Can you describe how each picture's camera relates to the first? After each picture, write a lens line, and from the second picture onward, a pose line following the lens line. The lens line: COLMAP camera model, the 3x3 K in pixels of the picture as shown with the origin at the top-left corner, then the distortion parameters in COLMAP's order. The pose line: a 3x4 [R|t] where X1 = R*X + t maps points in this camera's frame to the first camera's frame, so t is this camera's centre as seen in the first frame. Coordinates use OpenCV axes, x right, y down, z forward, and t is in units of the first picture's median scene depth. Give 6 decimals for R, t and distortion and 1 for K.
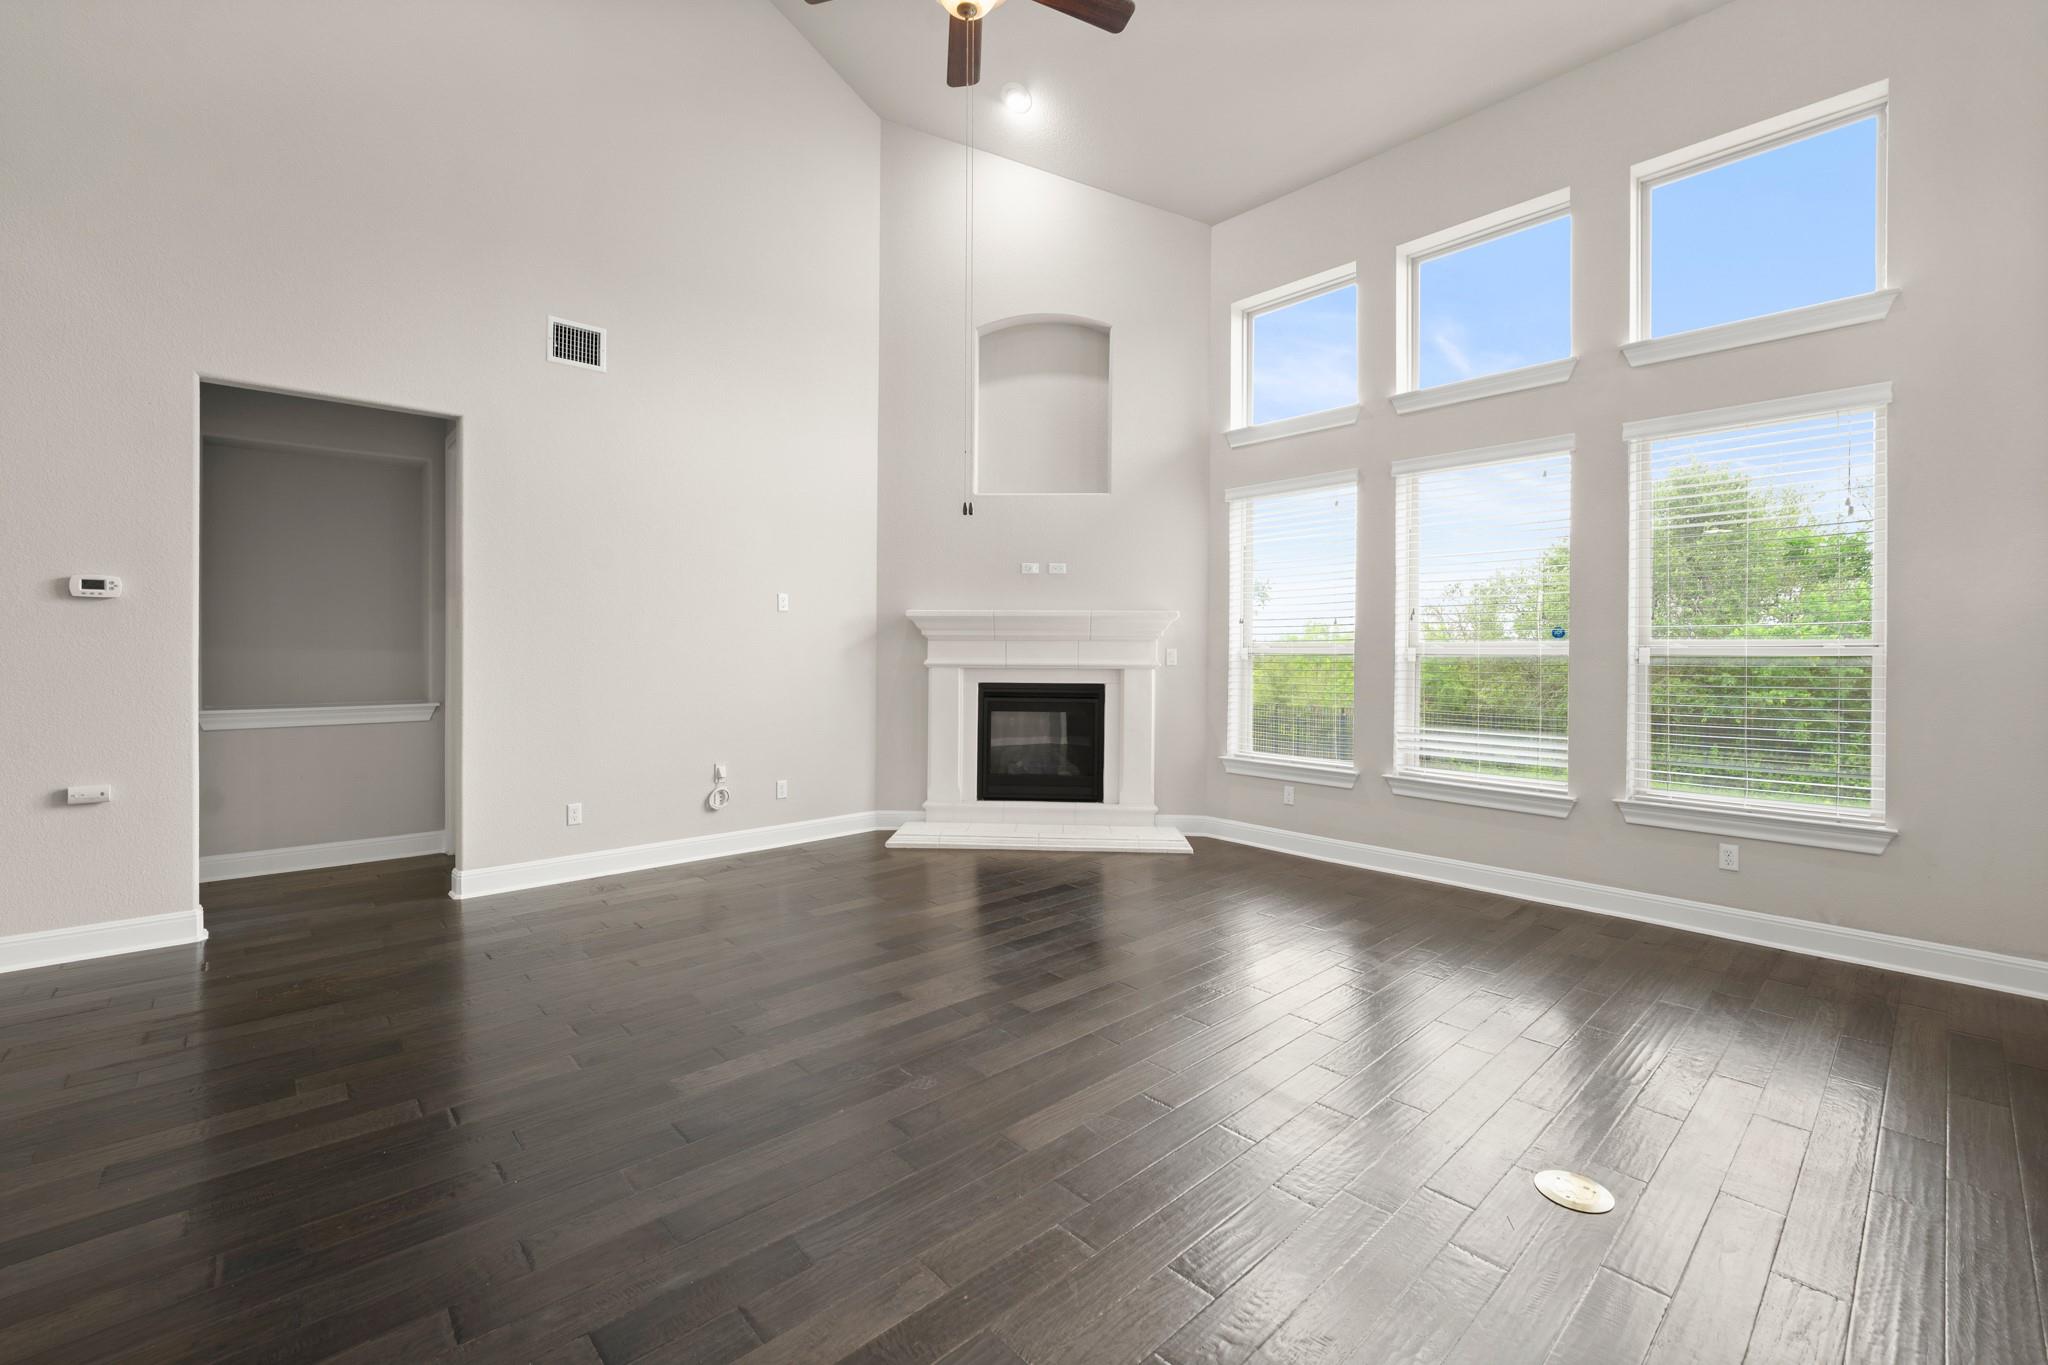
lens RADIAL K [[838.2, 0, 1027.9], [0, 838.2, 653.0], [0, 0, 1]] dist [-0.001524, -0.000444]
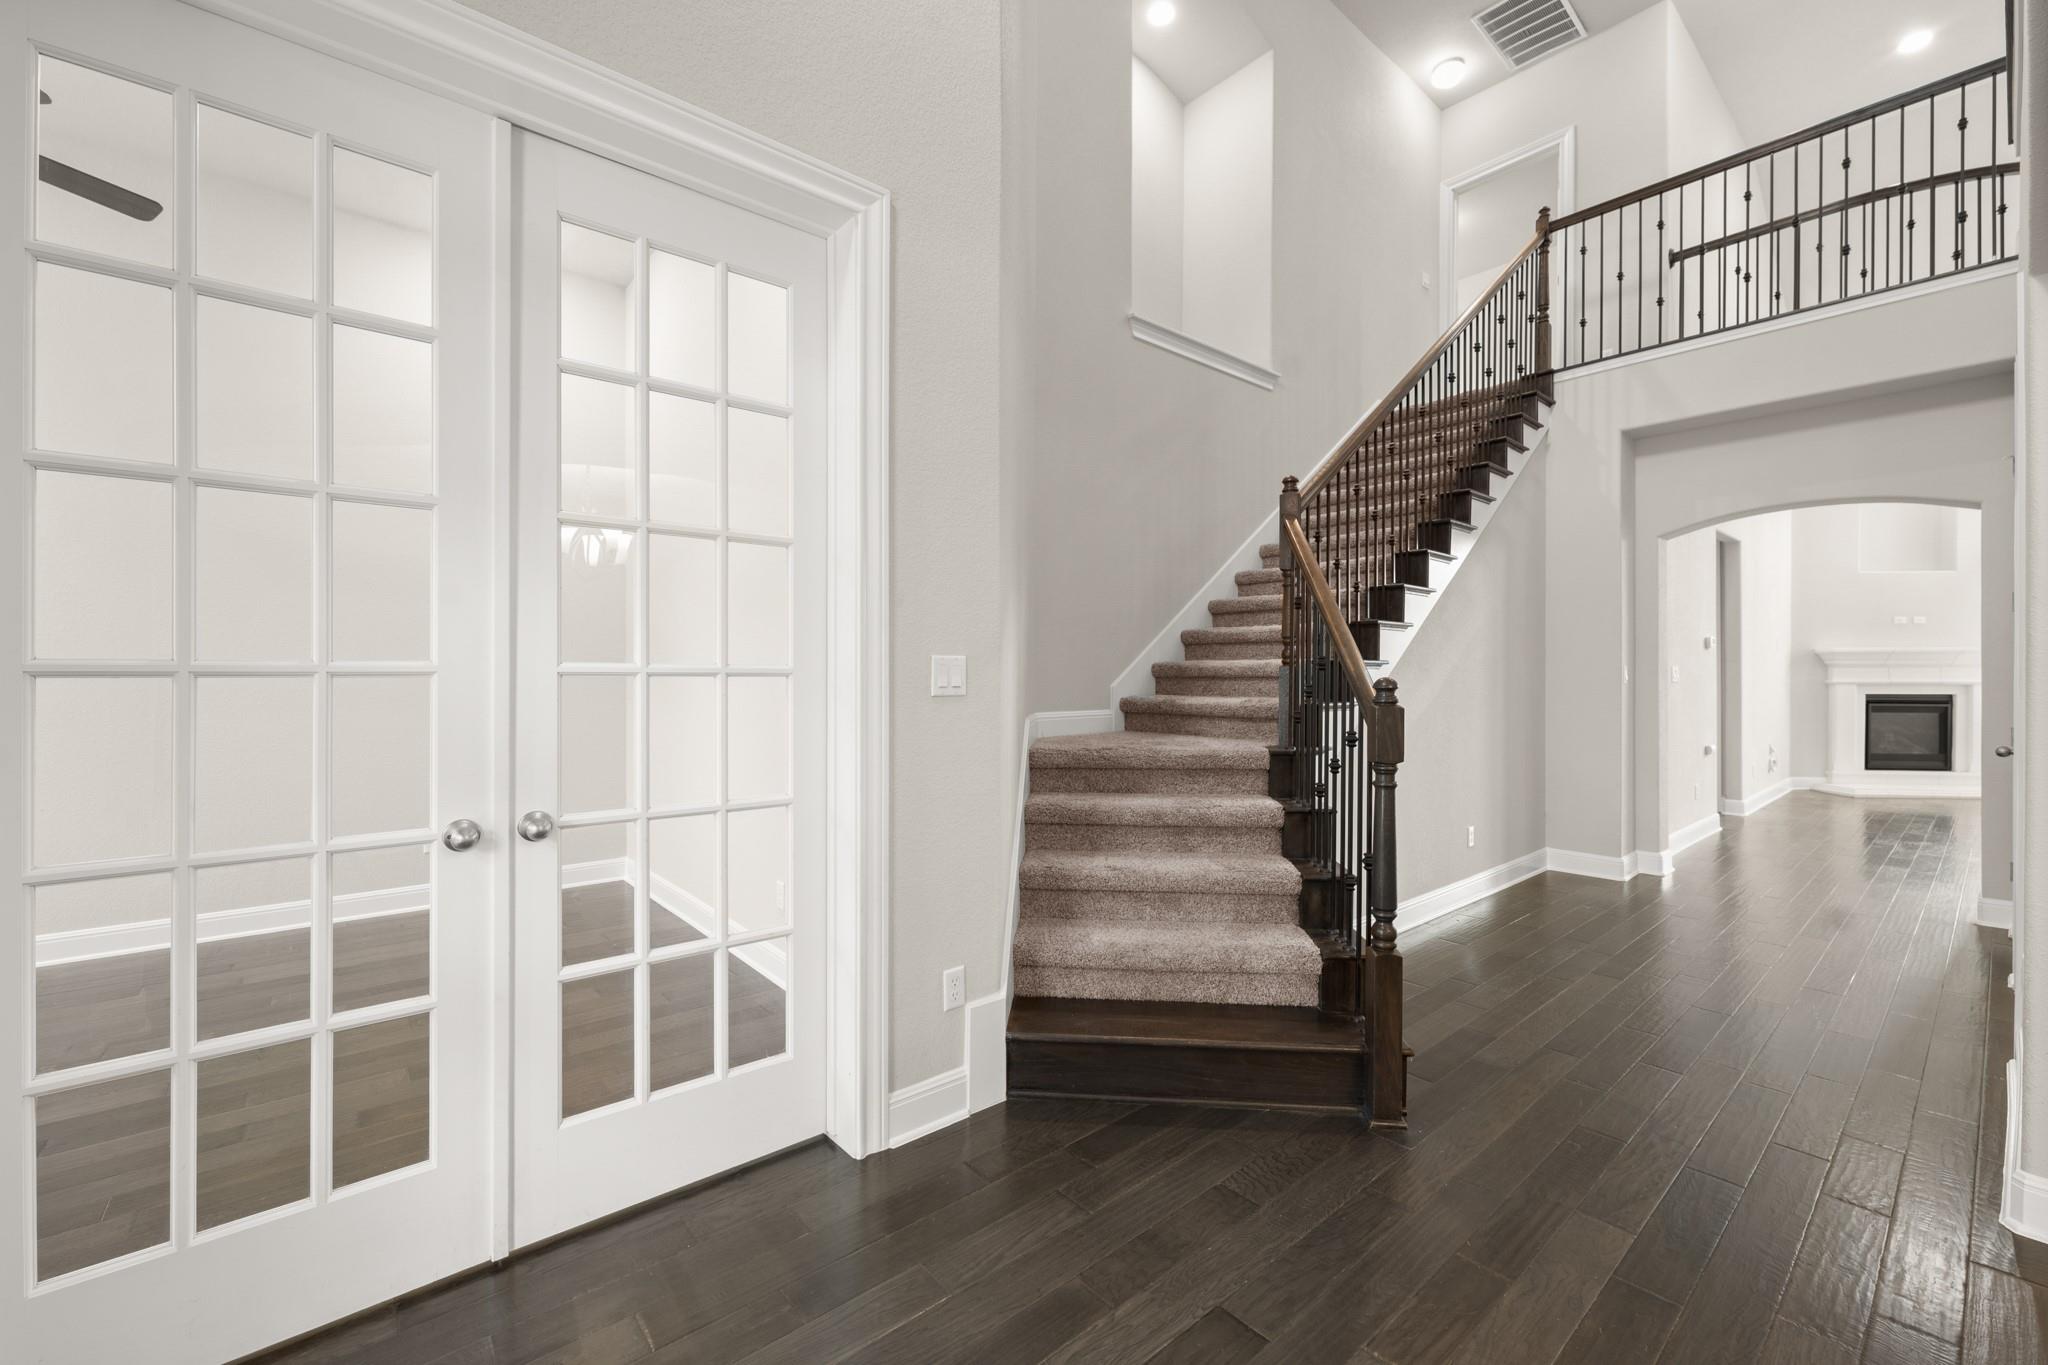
lens RADIAL K [[838.2, 0, 1024.9], [0, 838.2, 671.0], [0, 0, 1]] dist [-0.001524, -0.000444]
pose [[0.999460, -0.002453, -0.032774, -1.577086], [0.002435, 0.999997, -0.000593, -0.010378], [0.032775, 0.000512, 0.999463, -0.602574]]
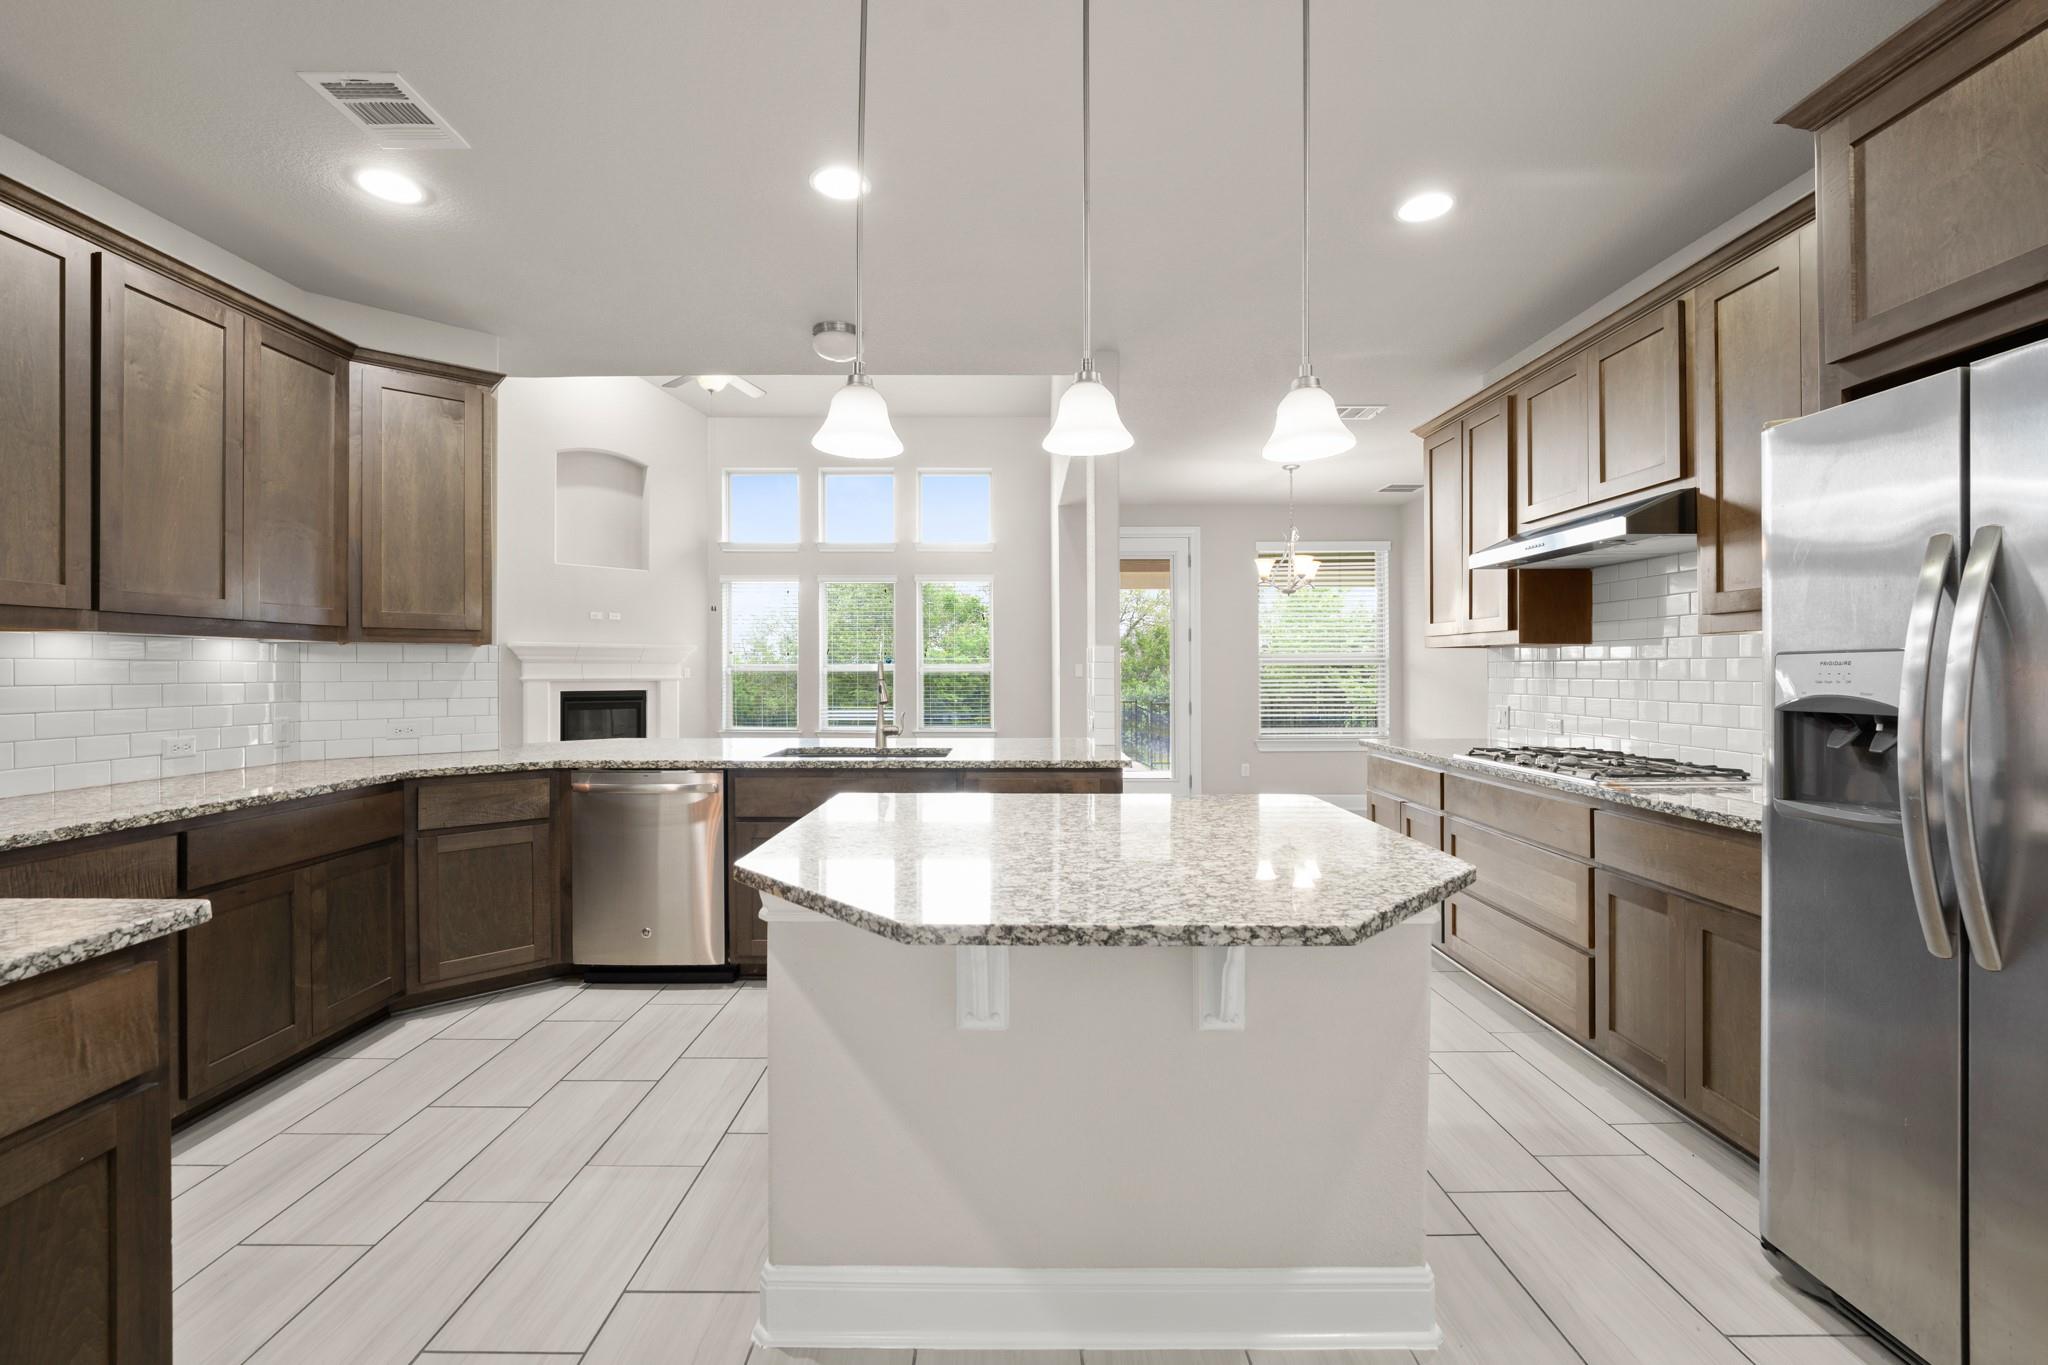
lens RADIAL K [[838.2, 0, 993.7], [0, 838.2, 672.9], [0, 0, 1]] dist [-0.001524, -0.000444]
pose [[0.695668, -0.006204, 0.718337, -0.594283], [0.007152, 0.999973, 0.001711, 0.005661], [-0.718328, 0.003947, 0.695693, -0.582801]]
